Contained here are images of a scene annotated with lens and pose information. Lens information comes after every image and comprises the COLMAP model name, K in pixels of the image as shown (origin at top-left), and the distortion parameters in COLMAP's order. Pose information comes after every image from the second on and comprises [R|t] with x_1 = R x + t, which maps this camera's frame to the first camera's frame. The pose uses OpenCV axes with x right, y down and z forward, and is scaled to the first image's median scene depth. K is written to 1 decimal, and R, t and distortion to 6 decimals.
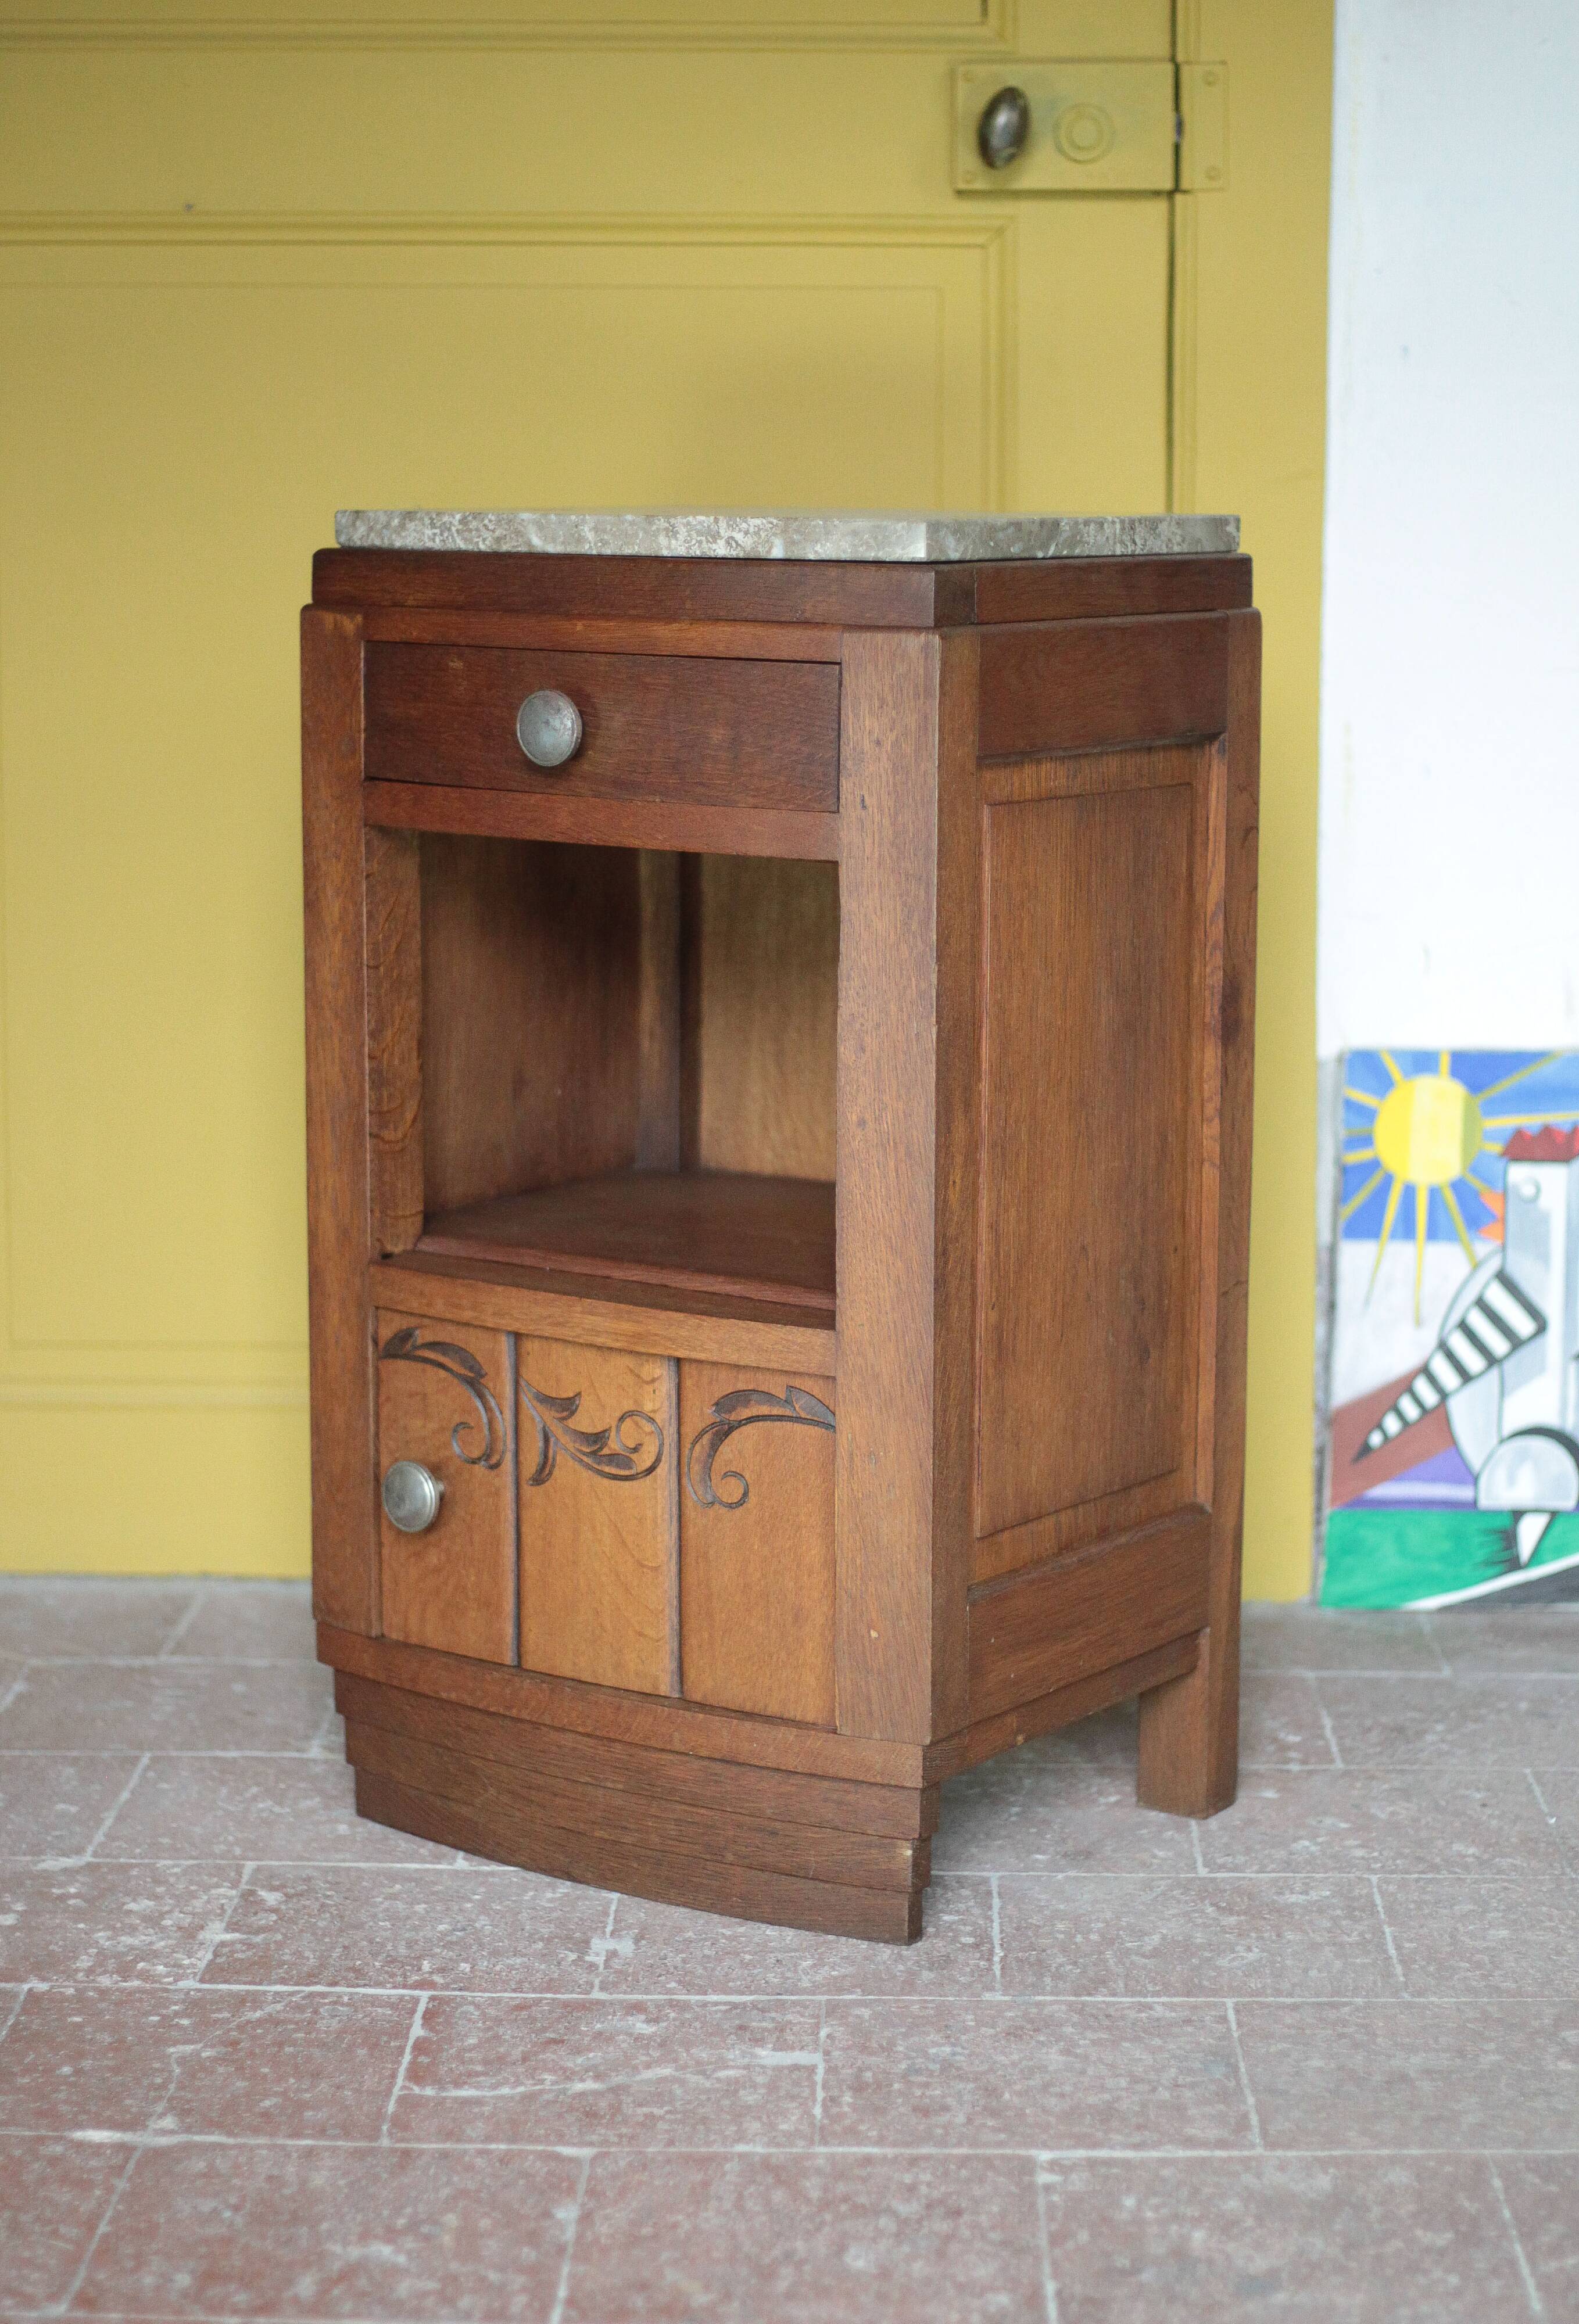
lens RADIAL K [[4463.0, 0, 731.4], [0, 4463.0, 1357.1], [0, 0, 1]] dist [-0.073401, 0.000000]
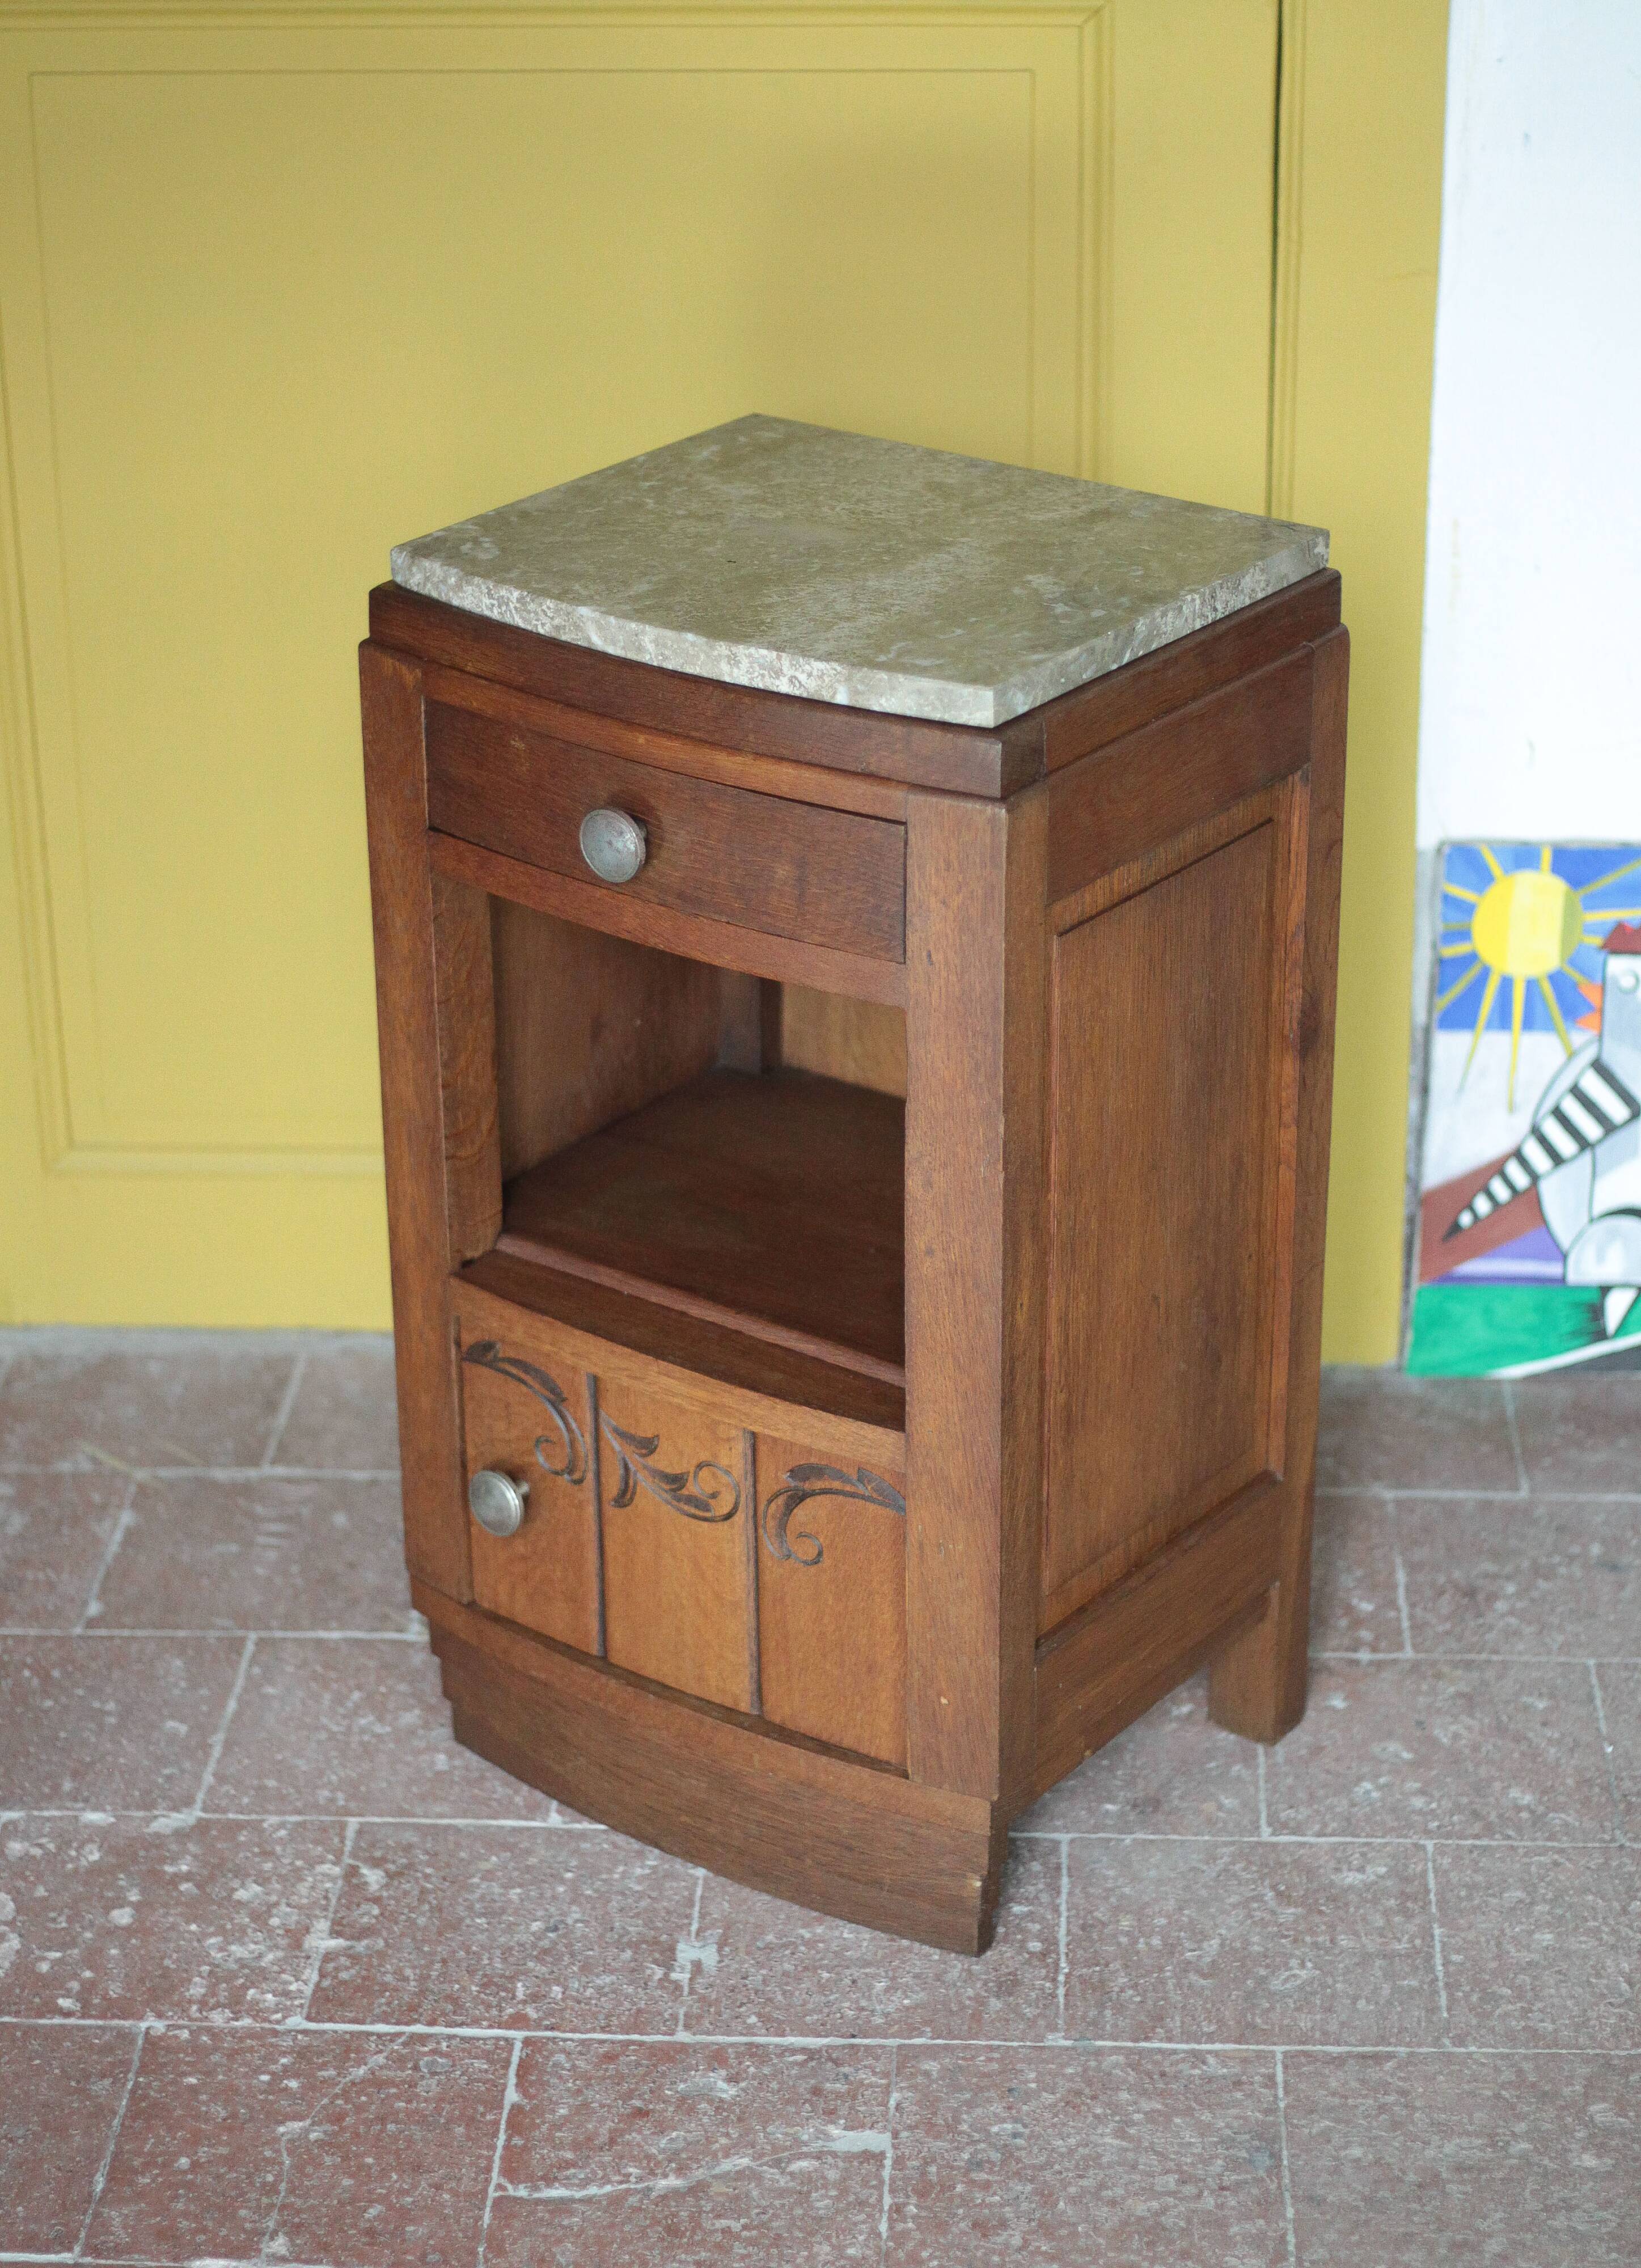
lens RADIAL K [[4619.8, 0, 764.2], [0, 4619.8, 1254.3], [0, 0, 1]] dist [-0.077709, 0.000000]
pose [[0.999606, -0.003674, -0.027838, 0.019495], [0.010955, 0.963866, 0.266164, -0.307507], [0.025854, -0.266364, 0.963526, -0.004721]]
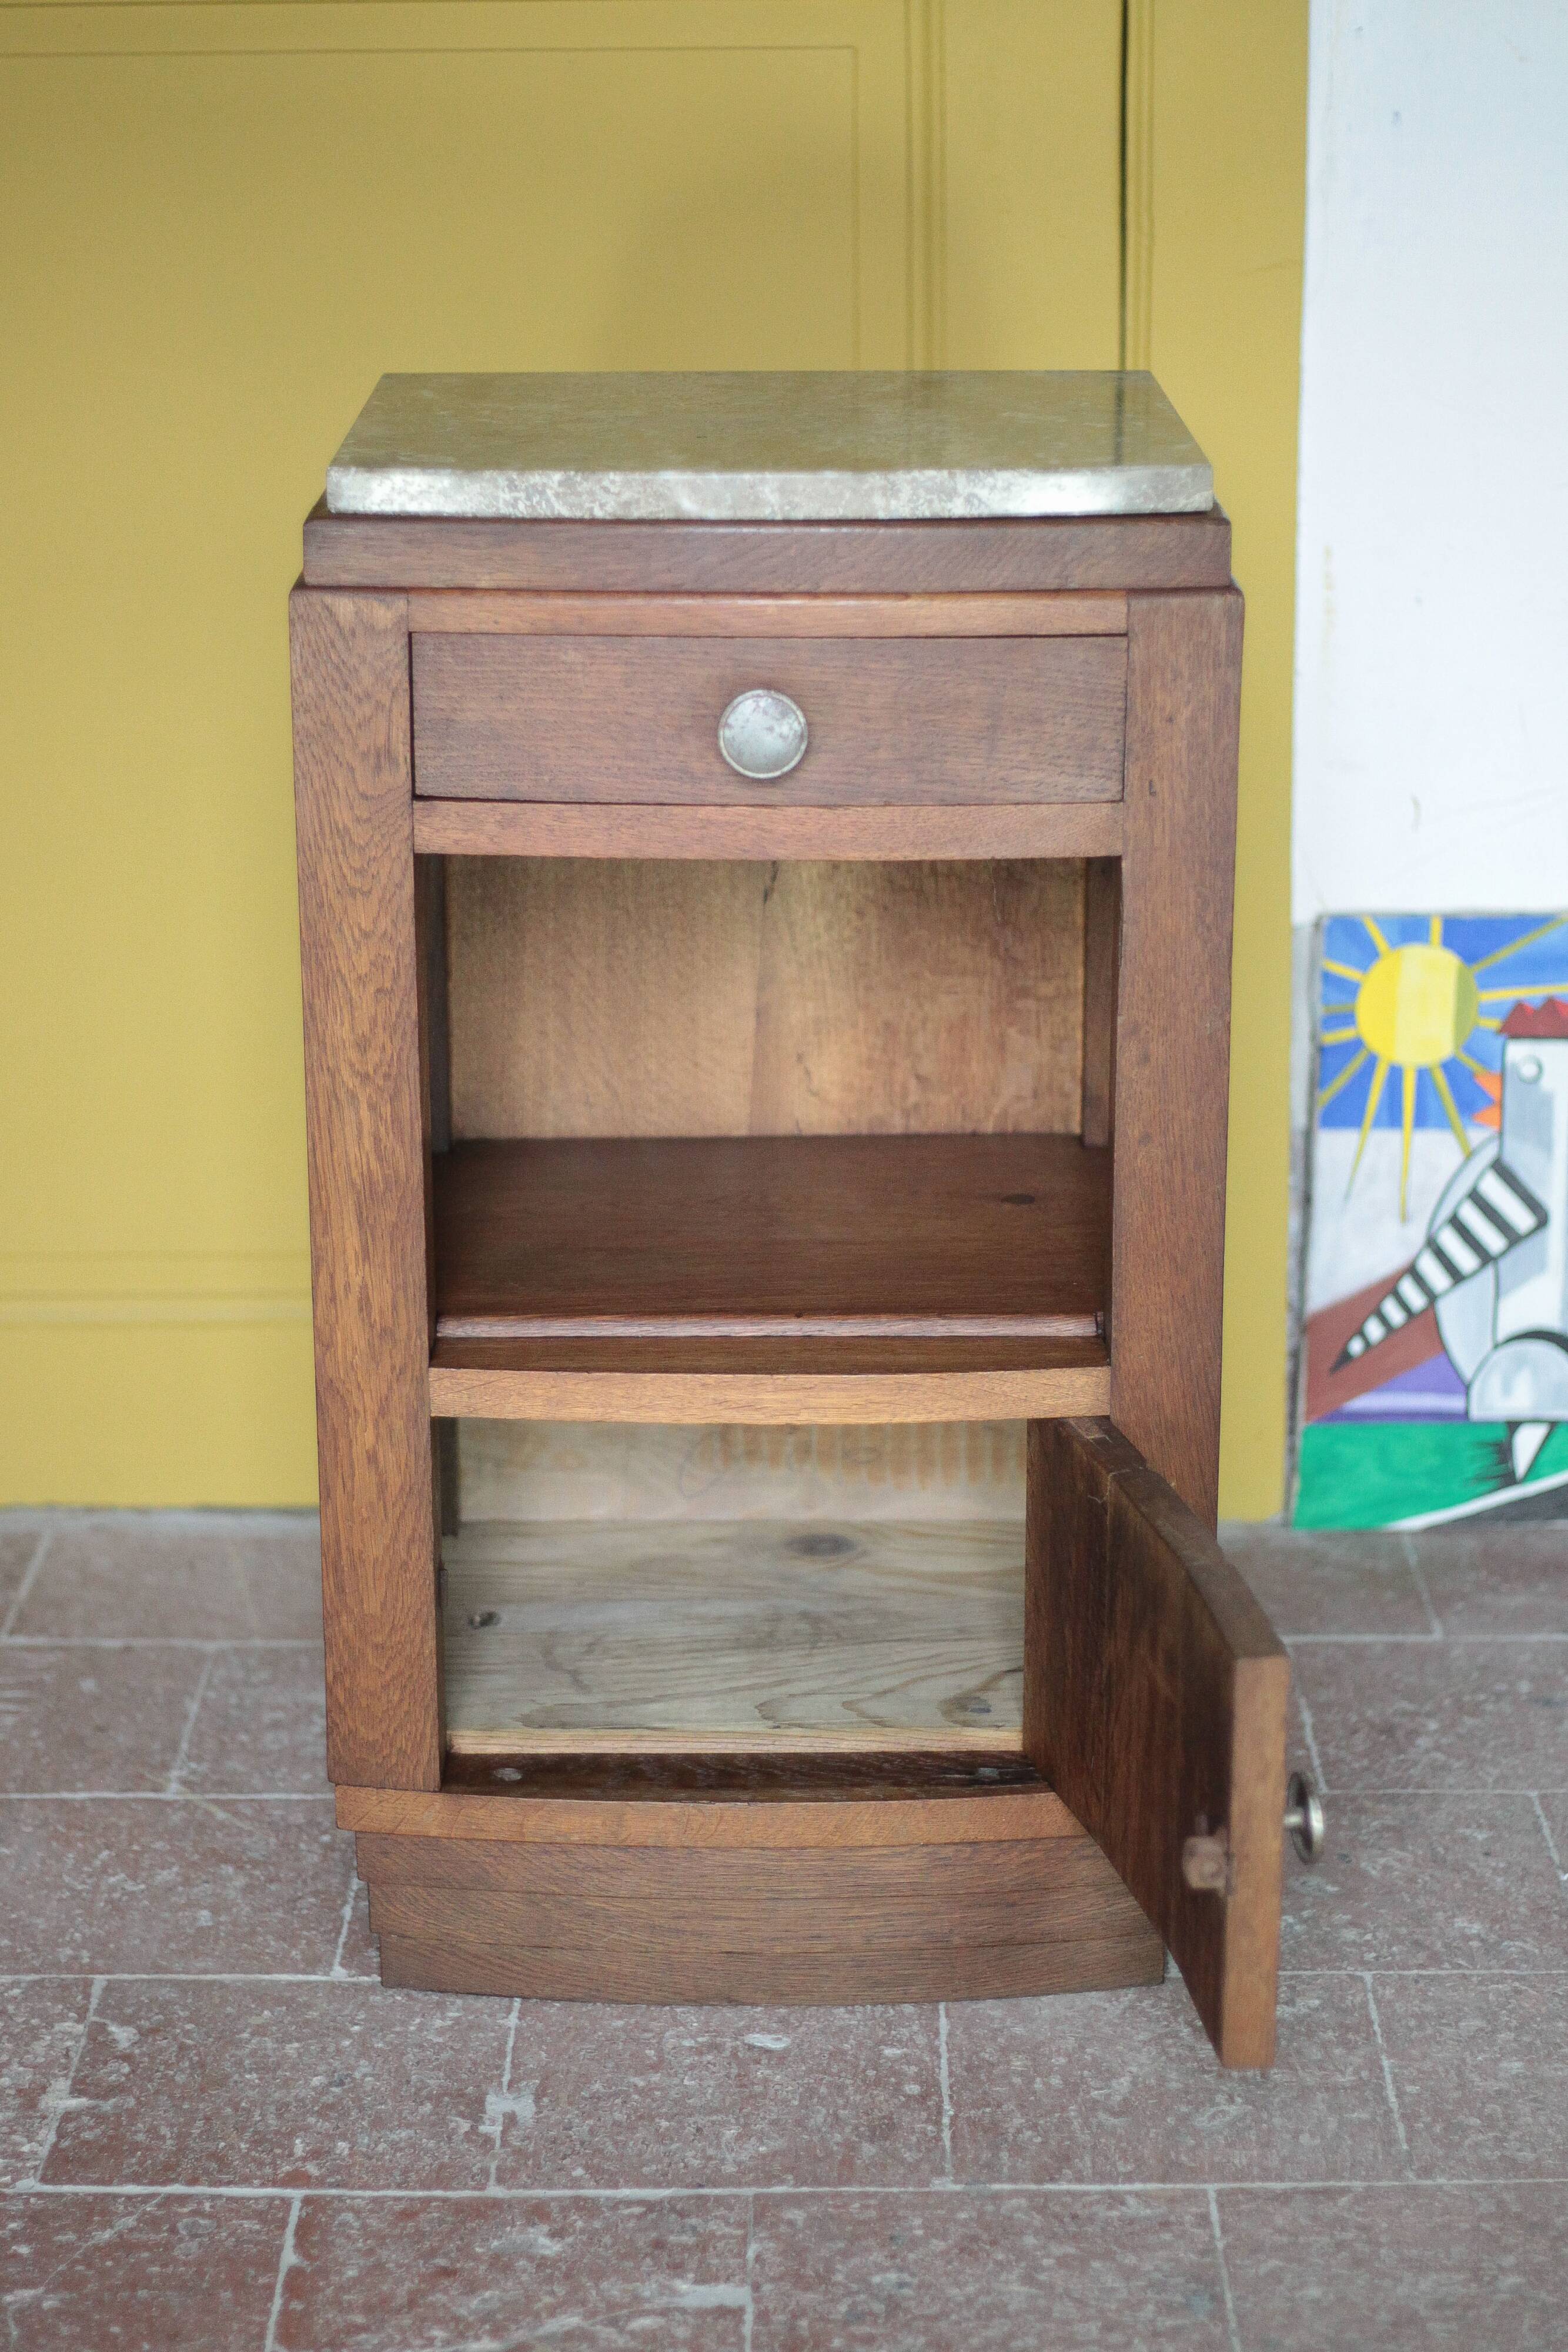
lens RADIAL K [[4431.6, 0, 726.5], [0, 4431.6, 1316.4], [0, 0, 1]] dist [-0.085693, 0.000000]
pose [[0.999691, -0.018739, 0.016302, 0.004604], [0.016248, 0.989815, 0.141427, -0.141187], [-0.018787, -0.141118, 0.989815, 0.151268]]
